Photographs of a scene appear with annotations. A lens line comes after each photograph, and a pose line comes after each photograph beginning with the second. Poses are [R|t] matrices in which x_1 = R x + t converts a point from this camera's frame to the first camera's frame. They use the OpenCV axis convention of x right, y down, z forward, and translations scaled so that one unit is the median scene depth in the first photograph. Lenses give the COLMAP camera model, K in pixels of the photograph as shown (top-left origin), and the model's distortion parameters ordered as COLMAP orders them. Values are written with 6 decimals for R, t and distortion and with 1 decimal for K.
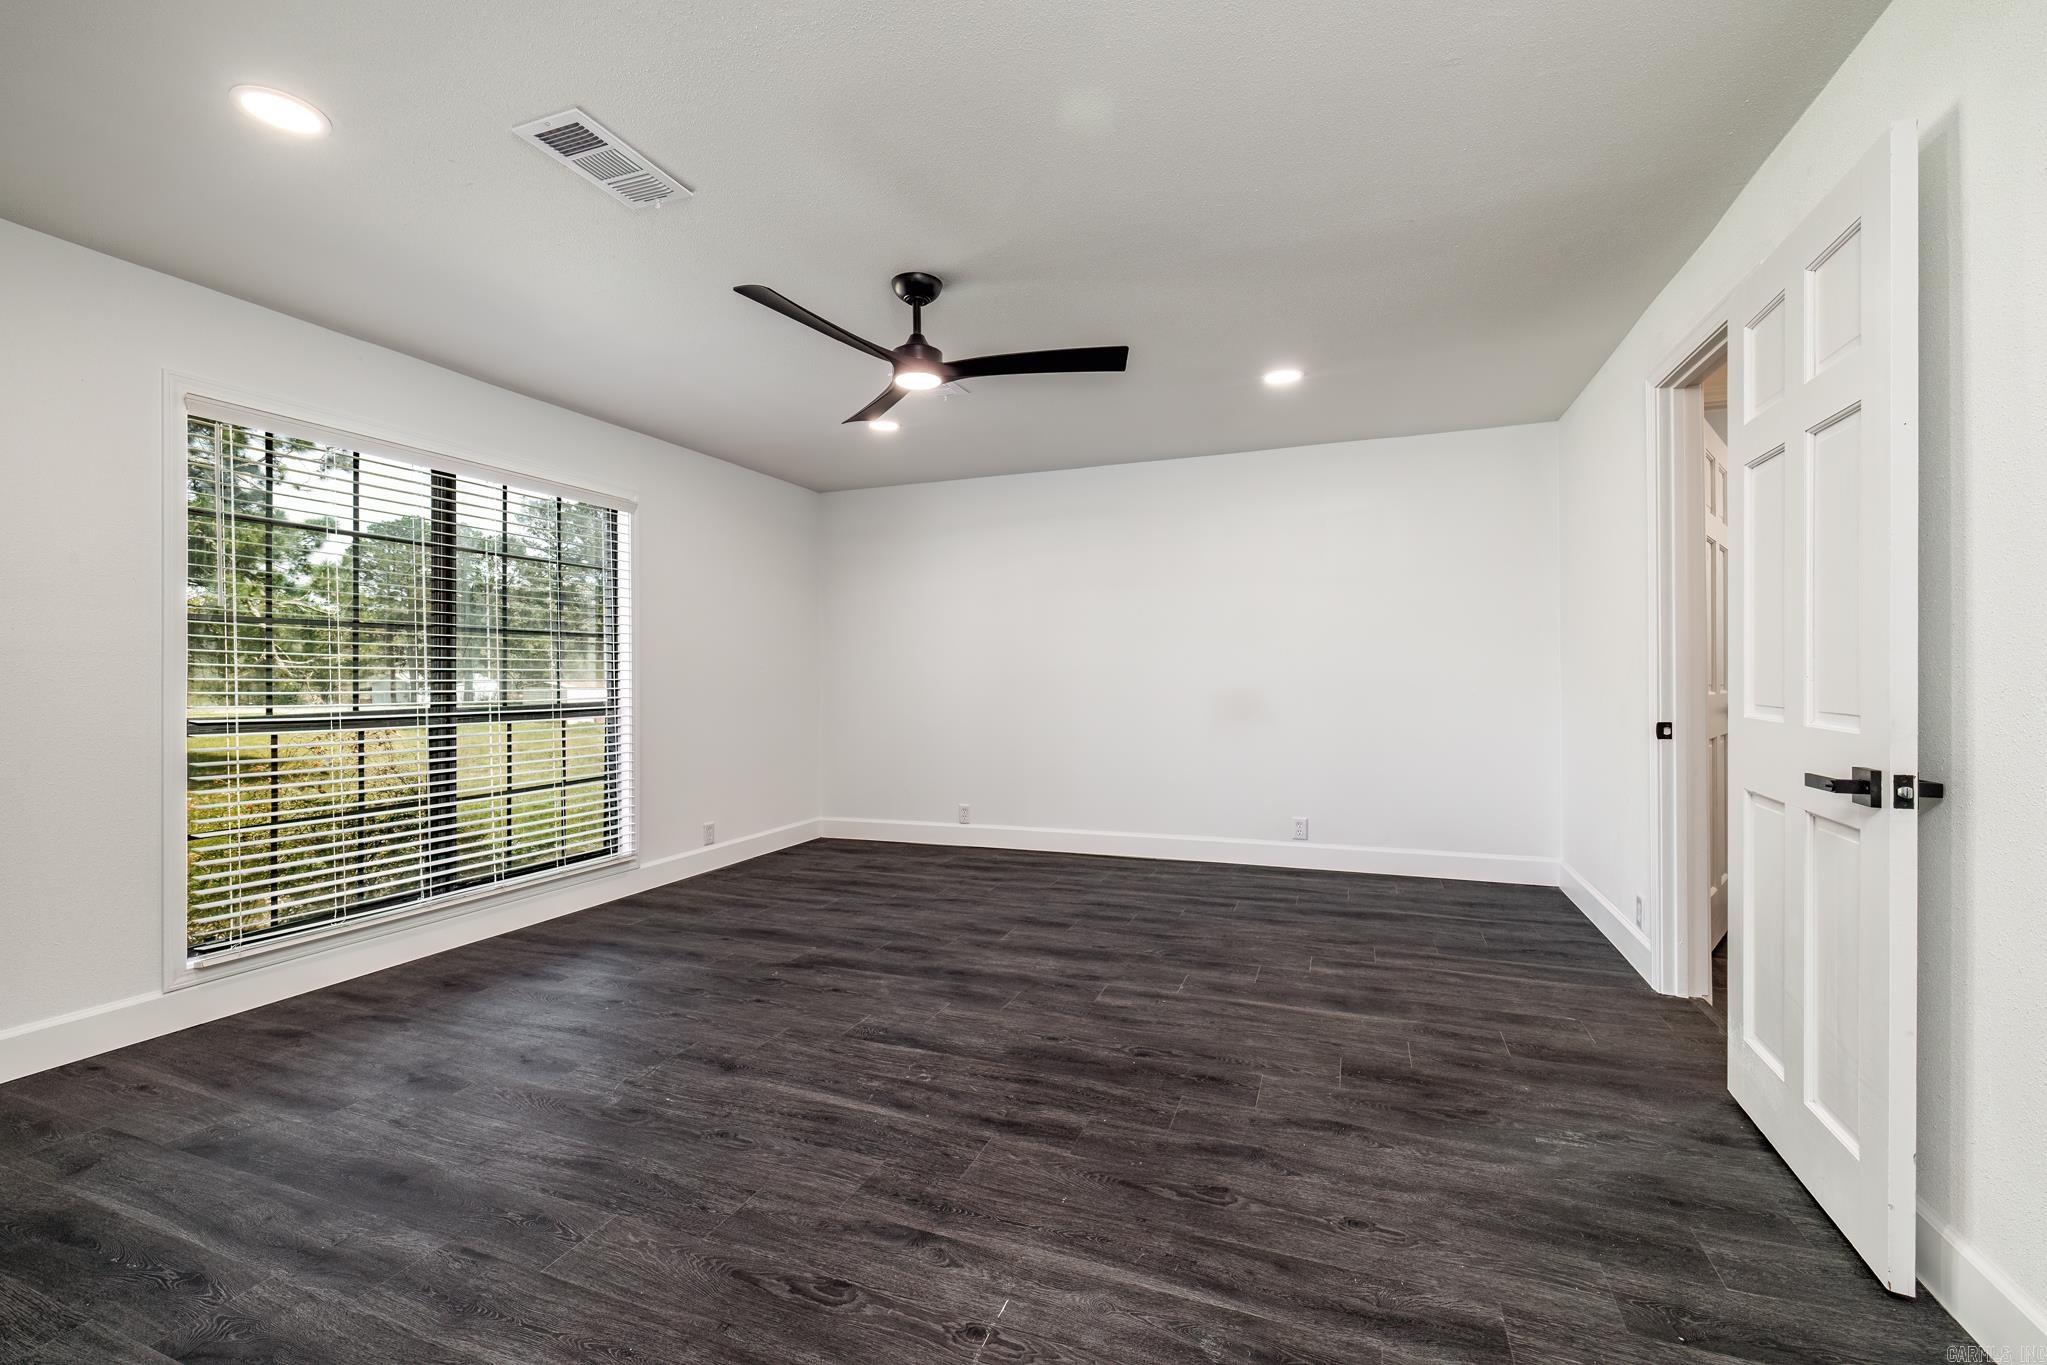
lens RADIAL K [[880.7, 0, 1025.5], [0, 880.7, 678.4], [0, 0, 1]] dist [-0.002761, -0.000472]
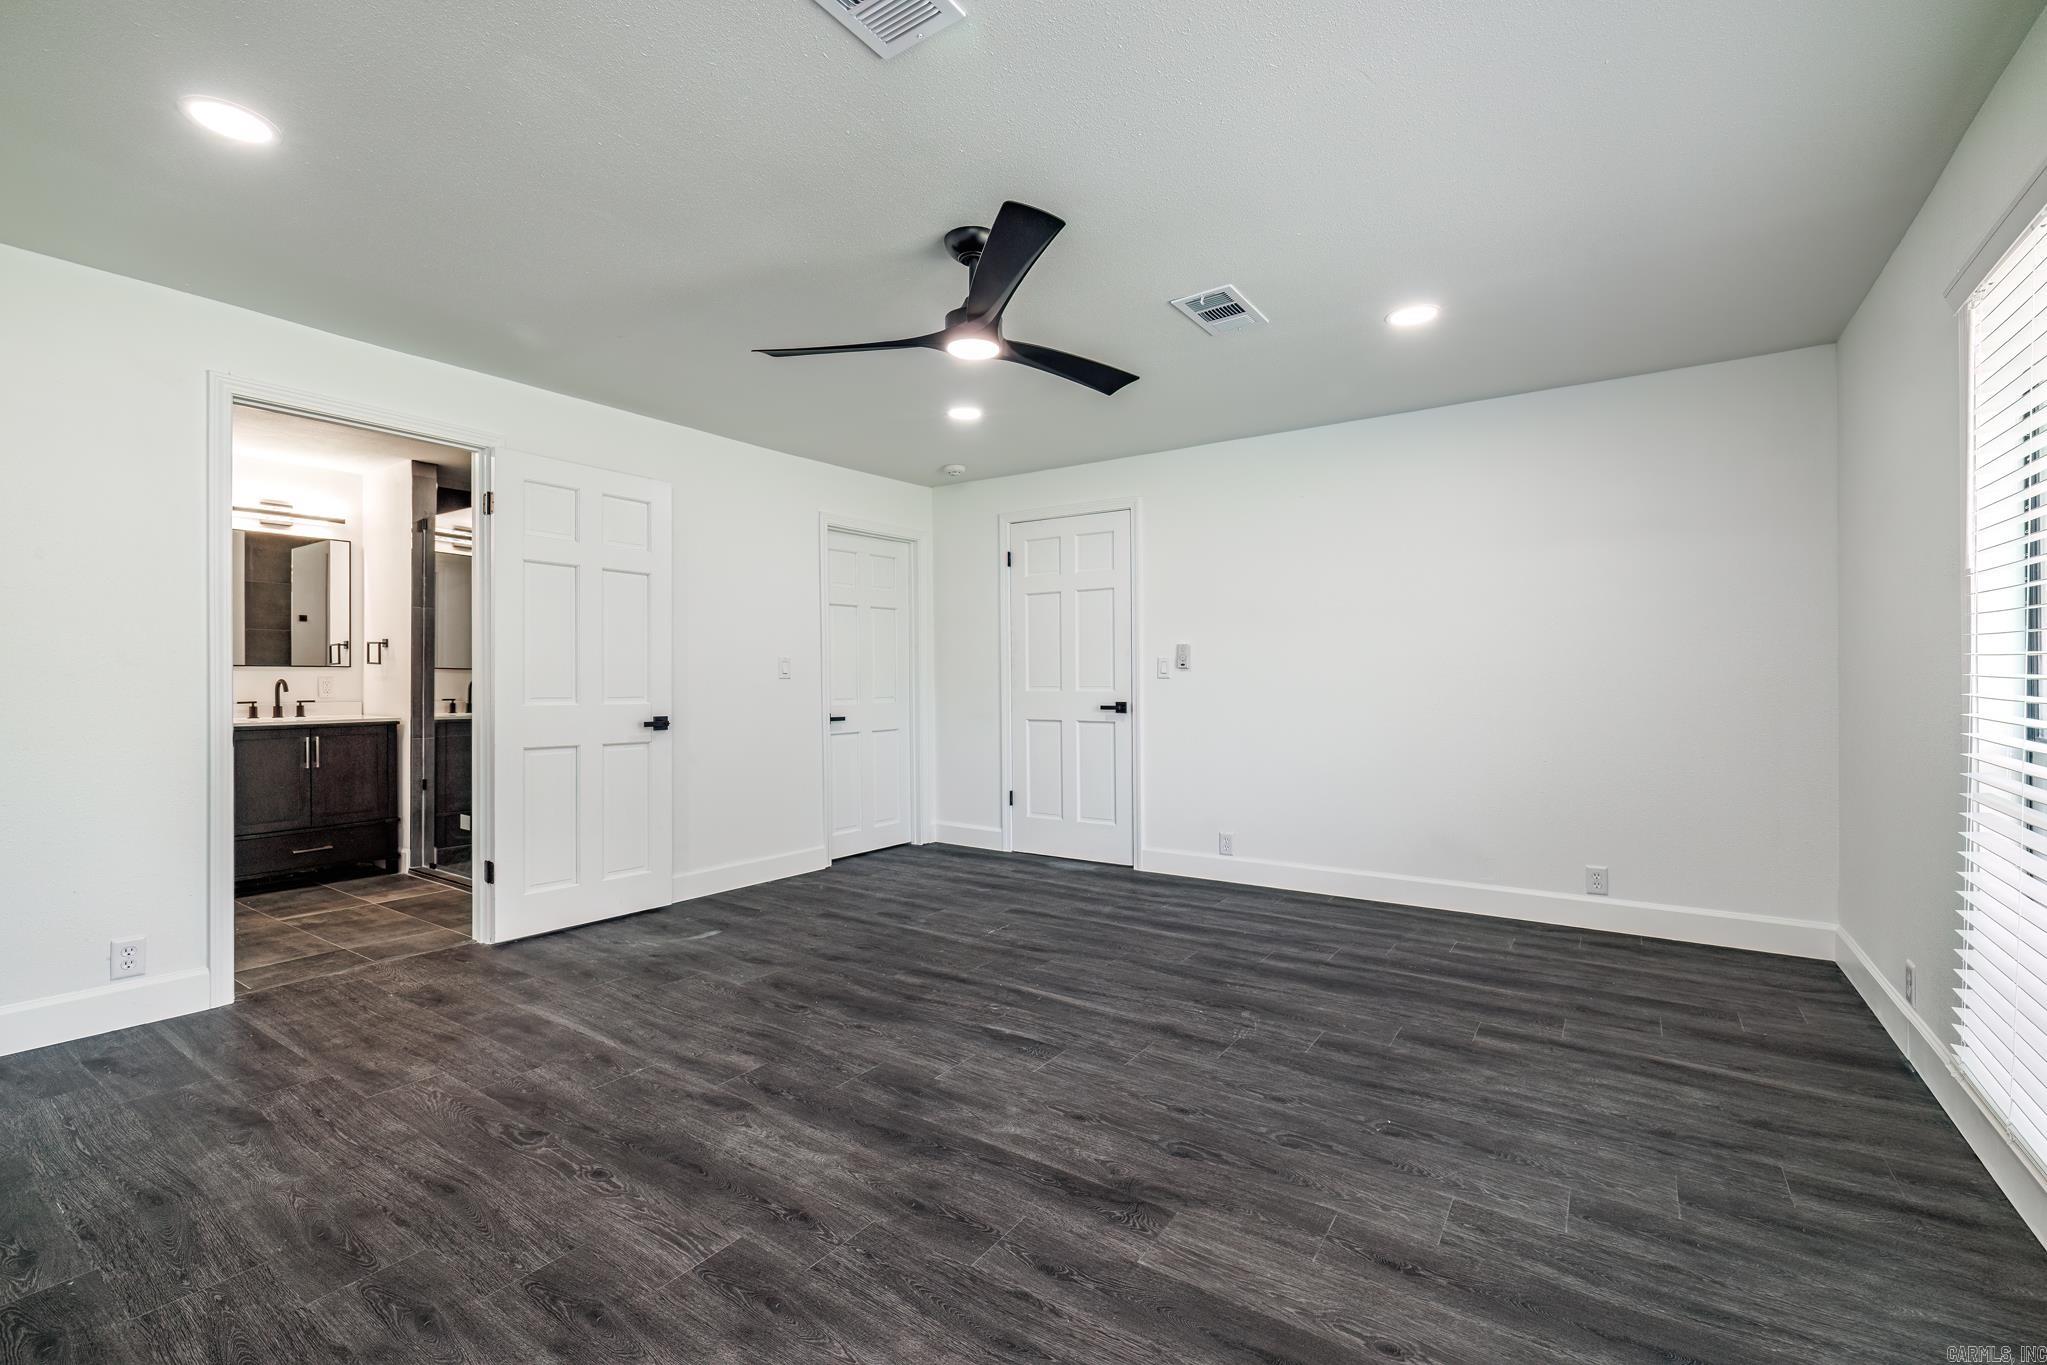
lens RADIAL K [[880.7, 0, 1019.2], [0, 880.7, 682.2], [0, 0, 1]] dist [-0.002761, -0.000472]
pose [[-0.974501, 0.006293, 0.224295, -0.349428], [0.006827, 0.999975, 0.001607, 0.010535], [-0.224280, 0.003097, -0.974520, 1.801859]]
